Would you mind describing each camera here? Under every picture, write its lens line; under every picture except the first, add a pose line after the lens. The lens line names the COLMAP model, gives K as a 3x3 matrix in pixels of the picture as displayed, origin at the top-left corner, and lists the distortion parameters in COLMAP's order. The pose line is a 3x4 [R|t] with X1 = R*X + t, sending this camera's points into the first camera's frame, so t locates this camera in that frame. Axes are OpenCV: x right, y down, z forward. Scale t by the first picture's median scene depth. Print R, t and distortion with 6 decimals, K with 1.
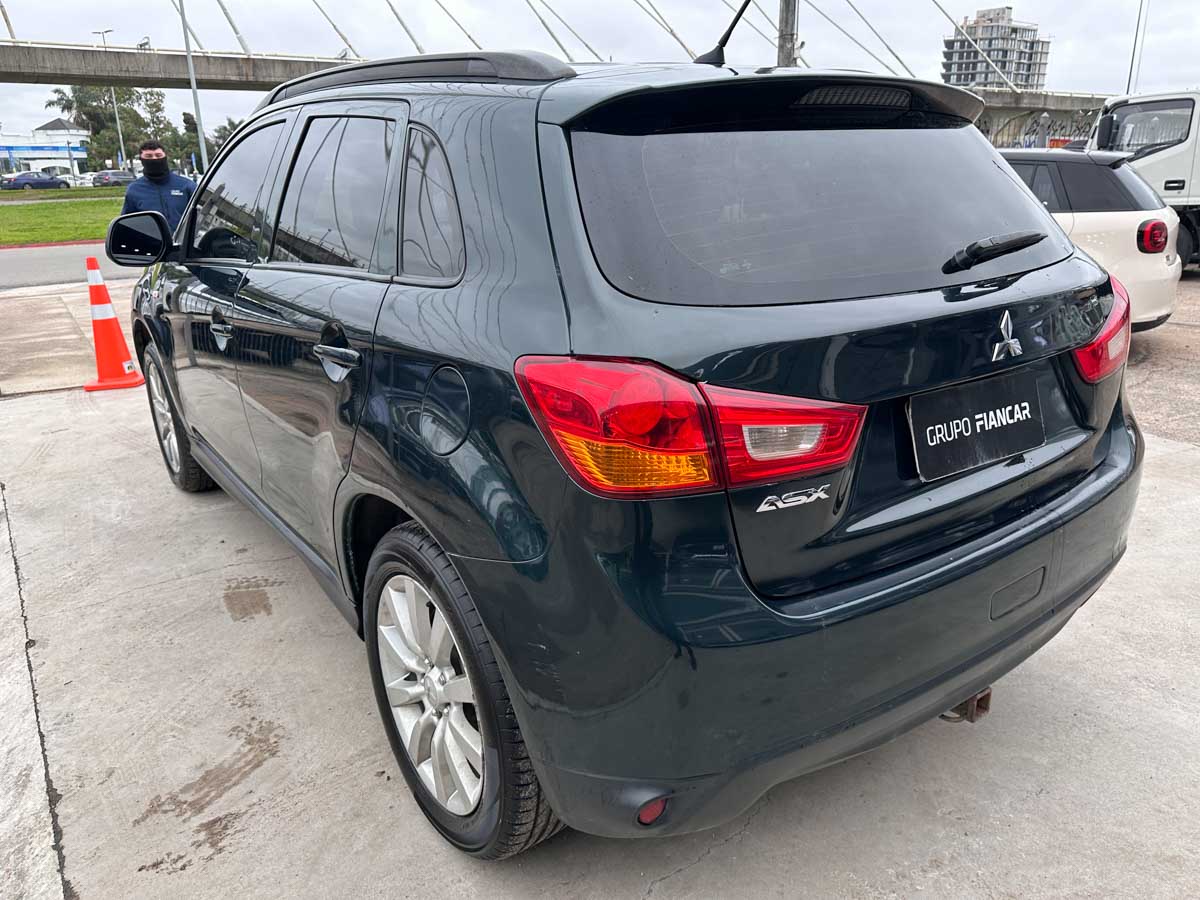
lens RADIAL K [[846.3, 0, 600.0], [0, 846.3, 450.0], [0, 0, 1]] dist [0.075707, -0.074378]
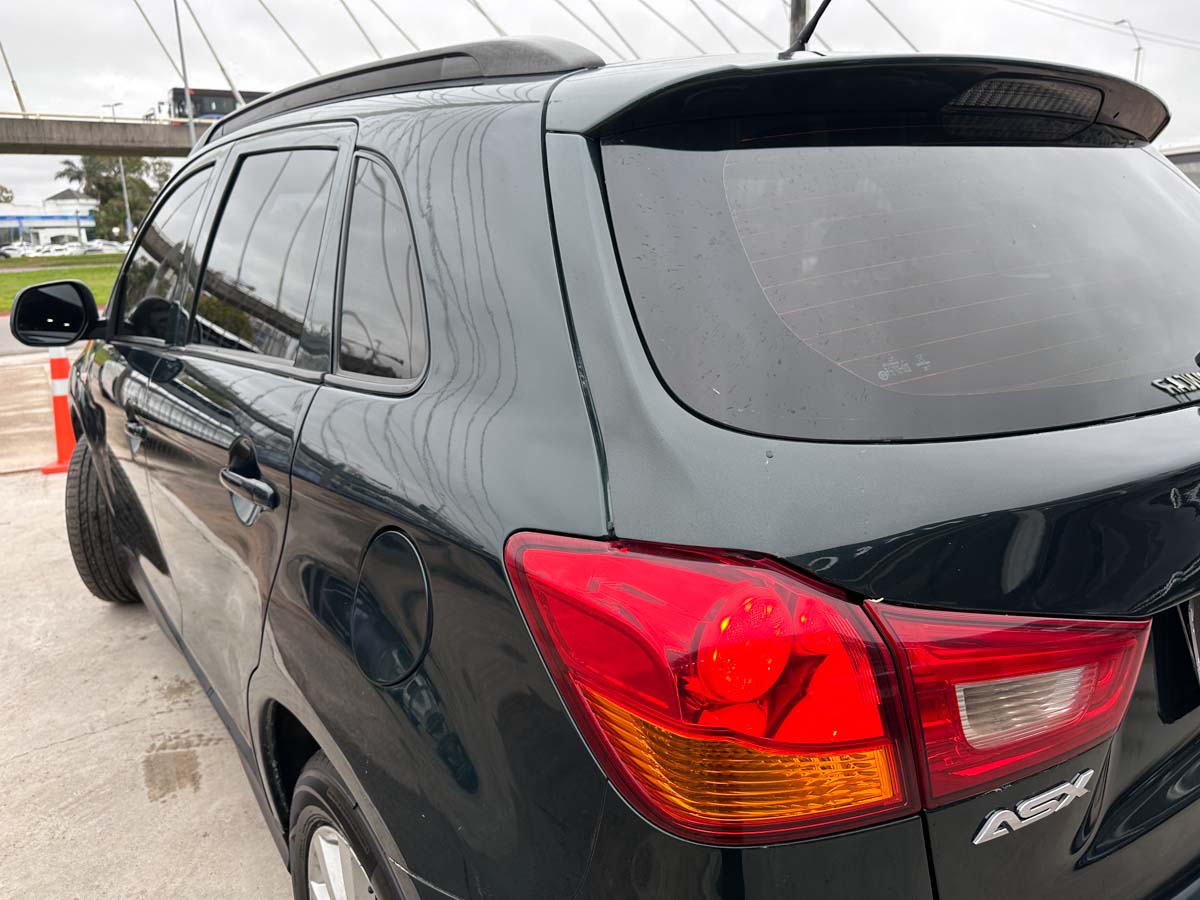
lens RADIAL K [[852.6, 0, 600.0], [0, 852.6, 450.0], [0, 0, 1]] dist [0.081614, -0.079114]
pose [[0.999938, -0.010492, -0.003783, -0.015693], [0.010209, 0.997602, -0.068450, -0.052795], [0.004492, 0.068407, 0.997647, 0.185890]]
